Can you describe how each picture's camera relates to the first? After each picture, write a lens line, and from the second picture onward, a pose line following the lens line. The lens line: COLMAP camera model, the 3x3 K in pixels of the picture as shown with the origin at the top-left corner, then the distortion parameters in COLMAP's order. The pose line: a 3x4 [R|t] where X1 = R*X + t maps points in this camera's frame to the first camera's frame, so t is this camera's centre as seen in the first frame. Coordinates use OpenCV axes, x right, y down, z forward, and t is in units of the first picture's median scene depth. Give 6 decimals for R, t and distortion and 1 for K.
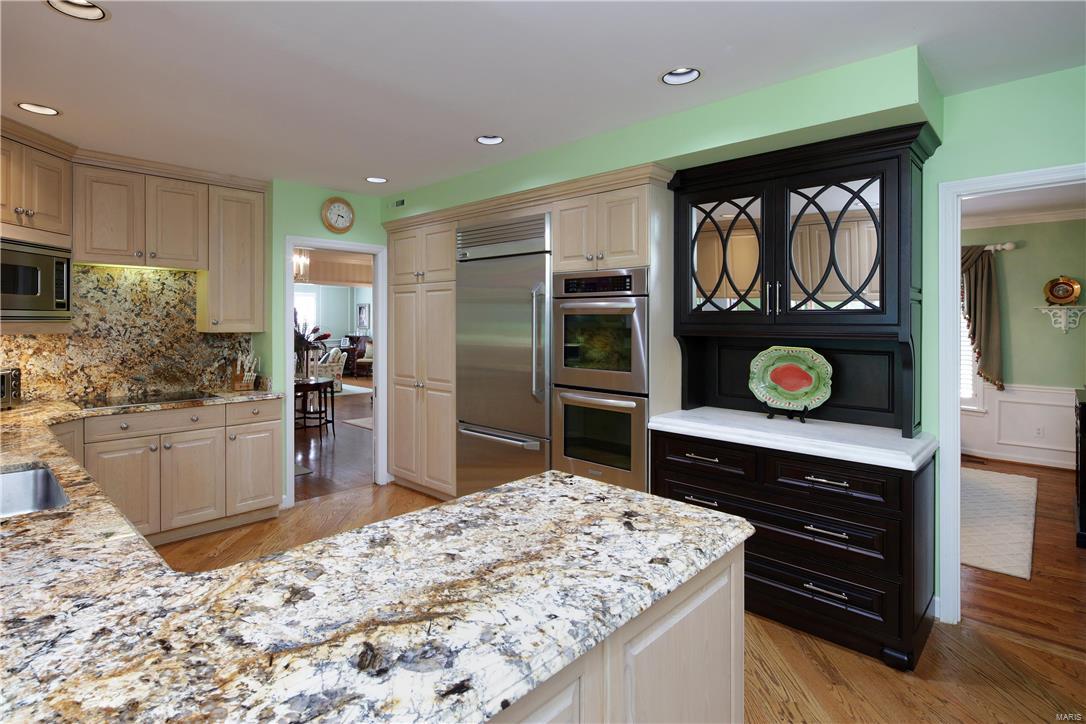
lens RADIAL K [[529.8, 0, 517.7], [0, 529.8, 319.2], [0, 0, 1]] dist [0.002995, -0.003487]
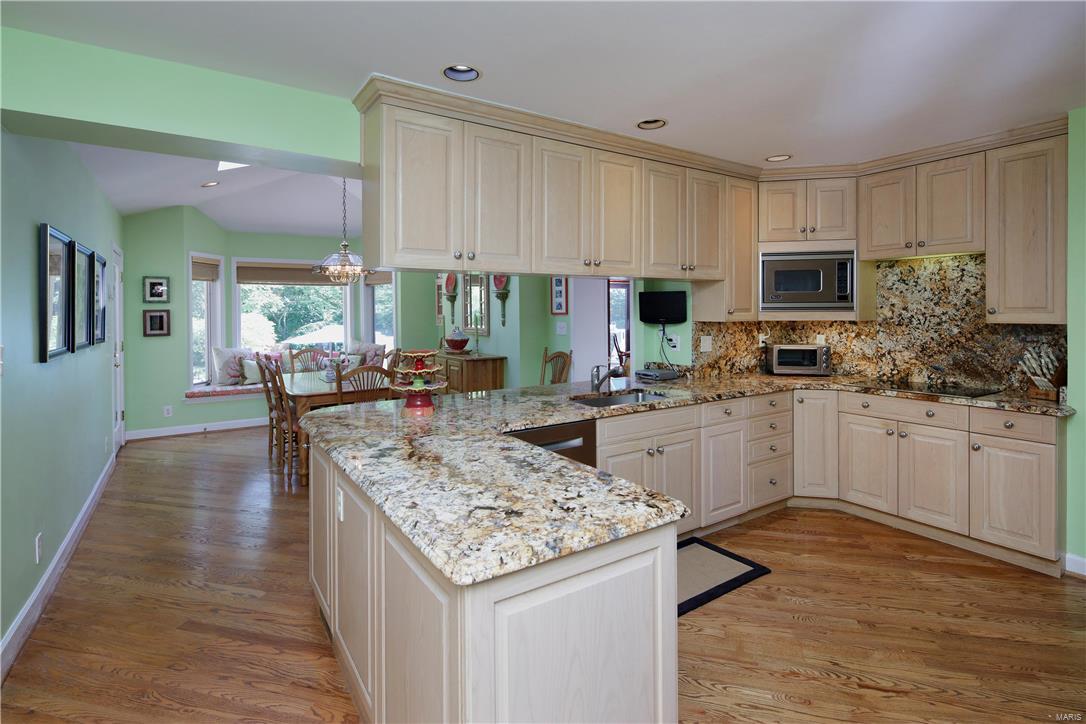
lens RADIAL K [[529.8, 0, 523.1], [0, 529.8, 317.1], [0, 0, 1]] dist [0.002995, -0.003487]
pose [[-0.220843, 0.009038, -0.975268, 0.450504], [0.008793, 0.999935, 0.007275, 0.002970], [0.975270, -0.006969, -0.220908, 0.487295]]
